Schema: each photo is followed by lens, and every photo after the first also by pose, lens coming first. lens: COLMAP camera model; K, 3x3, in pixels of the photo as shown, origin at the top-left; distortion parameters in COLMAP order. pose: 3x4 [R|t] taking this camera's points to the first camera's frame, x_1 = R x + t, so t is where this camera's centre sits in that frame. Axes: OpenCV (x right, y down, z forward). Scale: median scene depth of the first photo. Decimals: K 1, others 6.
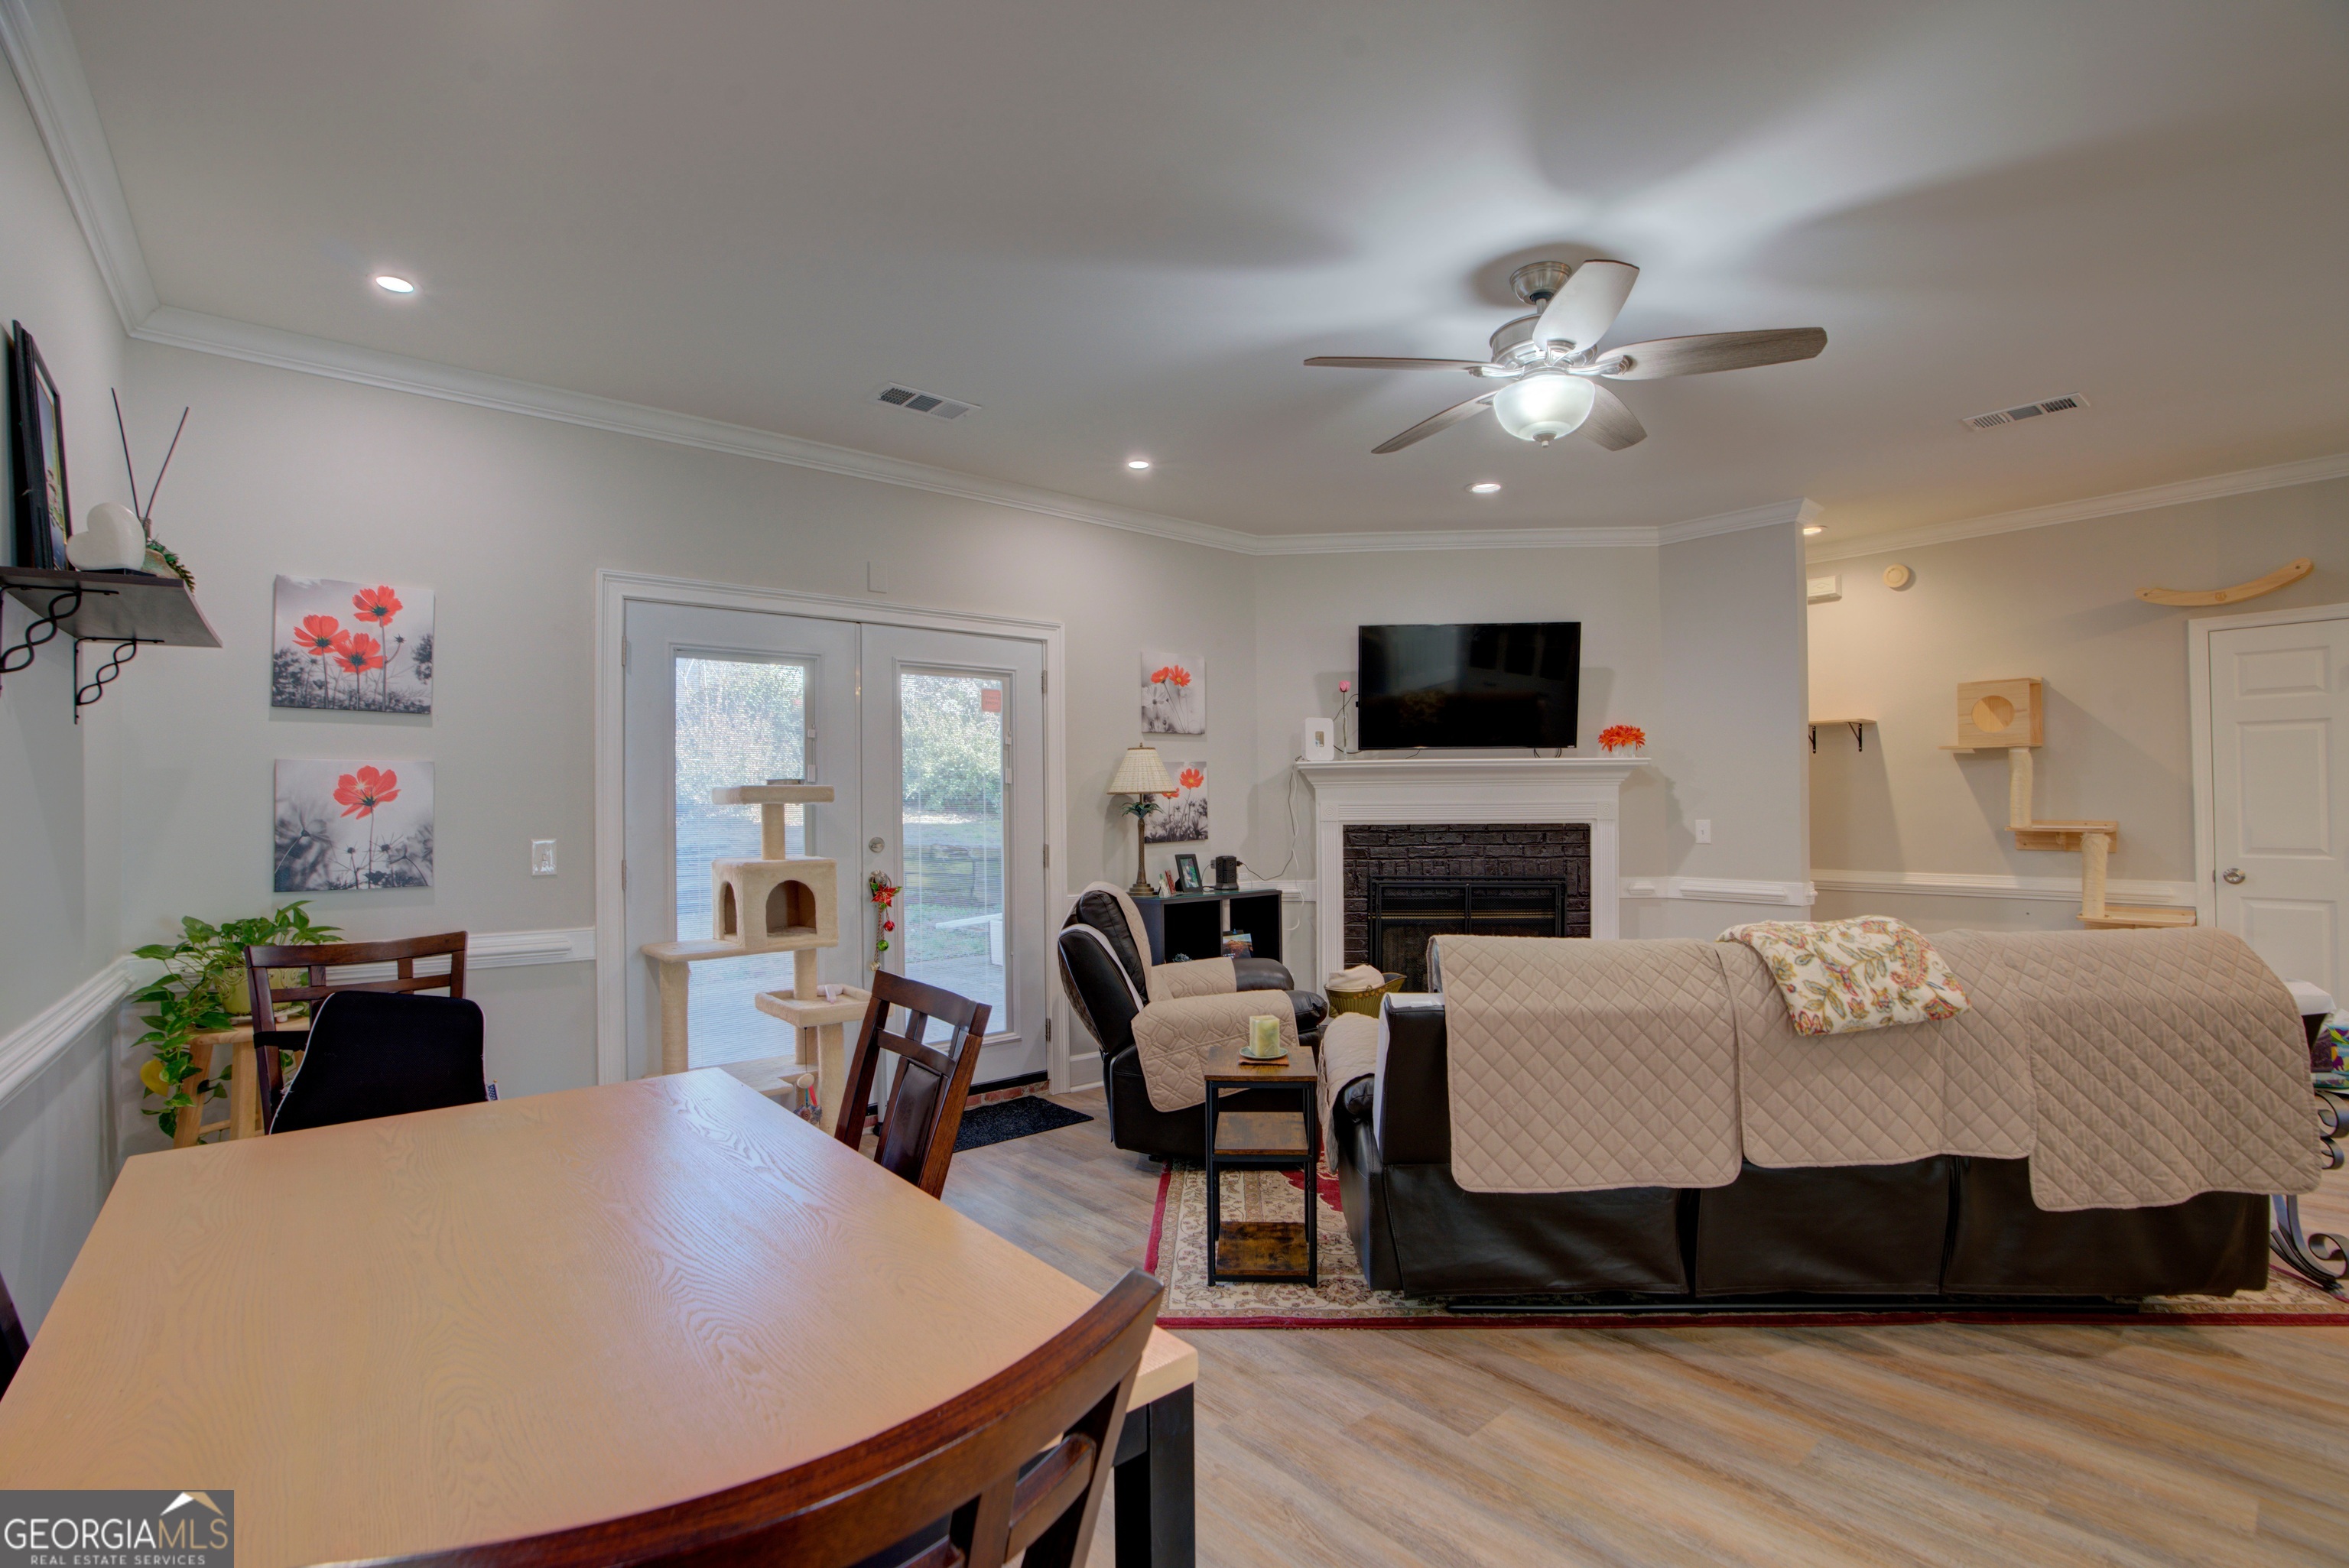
lens RADIAL K [[1073.6, 0, 1177.3], [0, 1073.6, 784.0], [0, 0, 1]] dist [-0.067157, 0.028250]
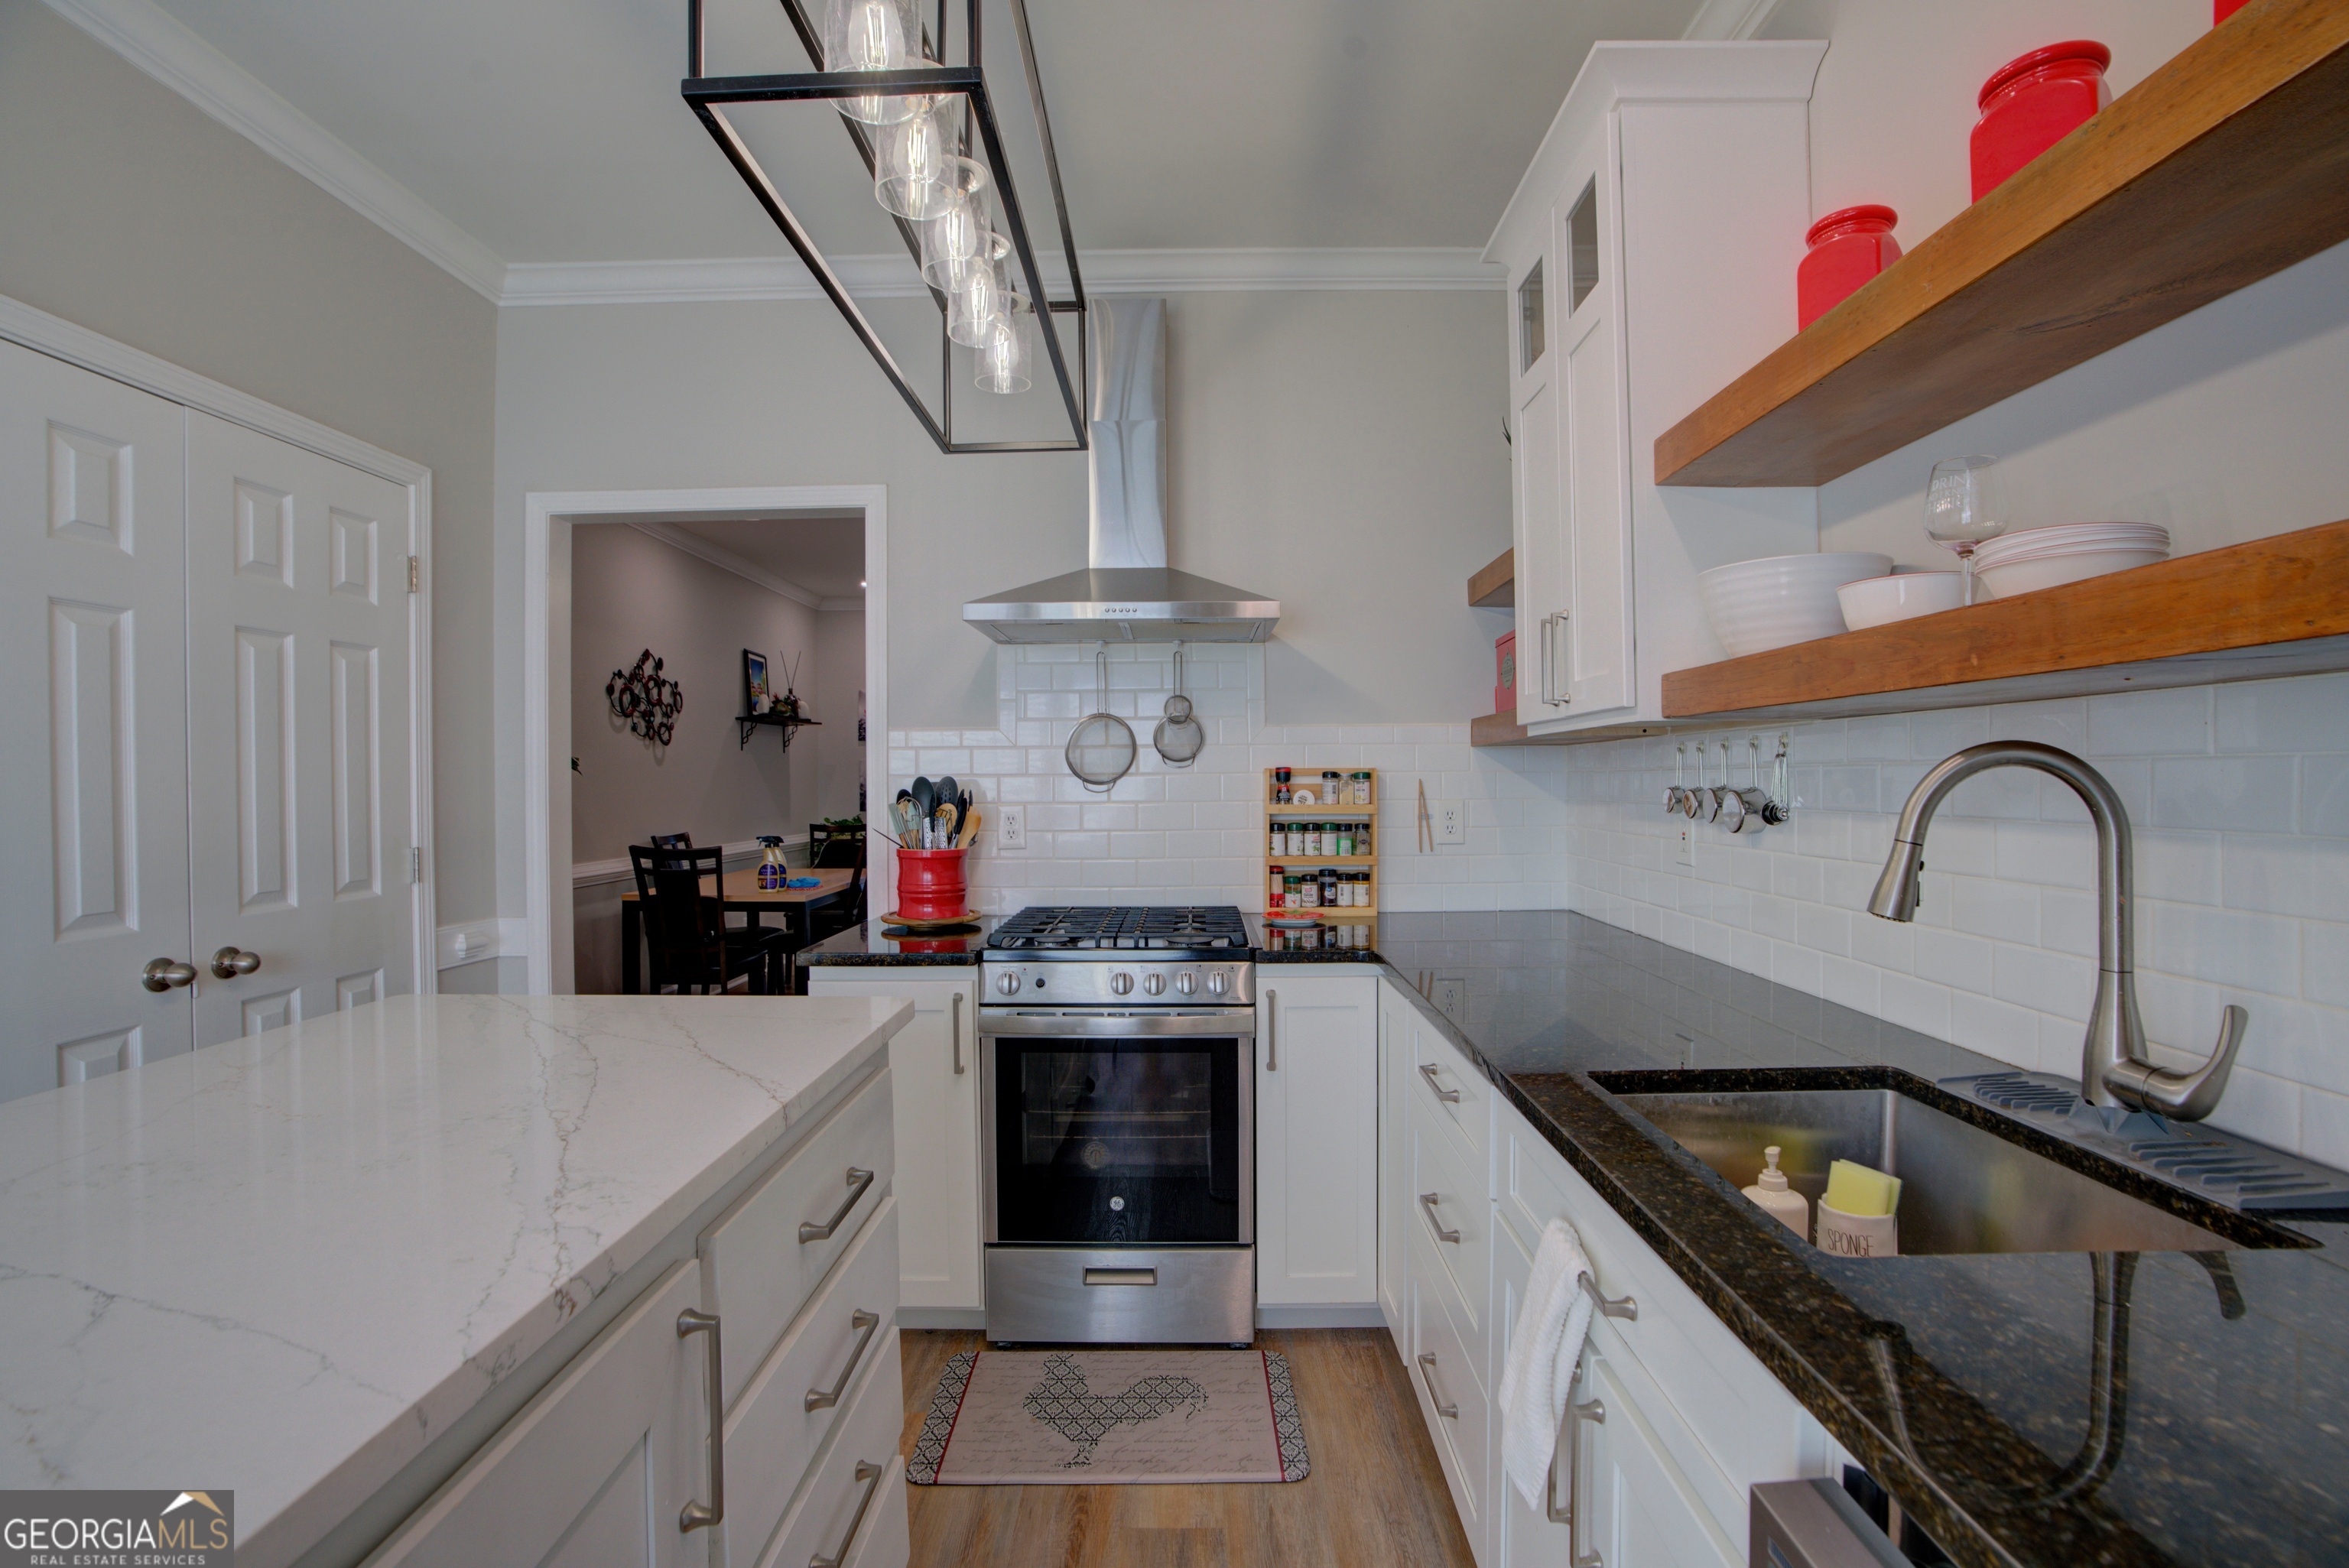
lens RADIAL K [[1073.6, 0, 1177.3], [0, 1073.6, 784.0], [0, 0, 1]] dist [-0.067157, 0.028250]
pose [[0.757502, 0.006588, -0.652800, 1.430307], [0.013922, 0.999559, 0.026243, -0.022152], [0.652684, -0.028968, 0.757076, -0.501299]]
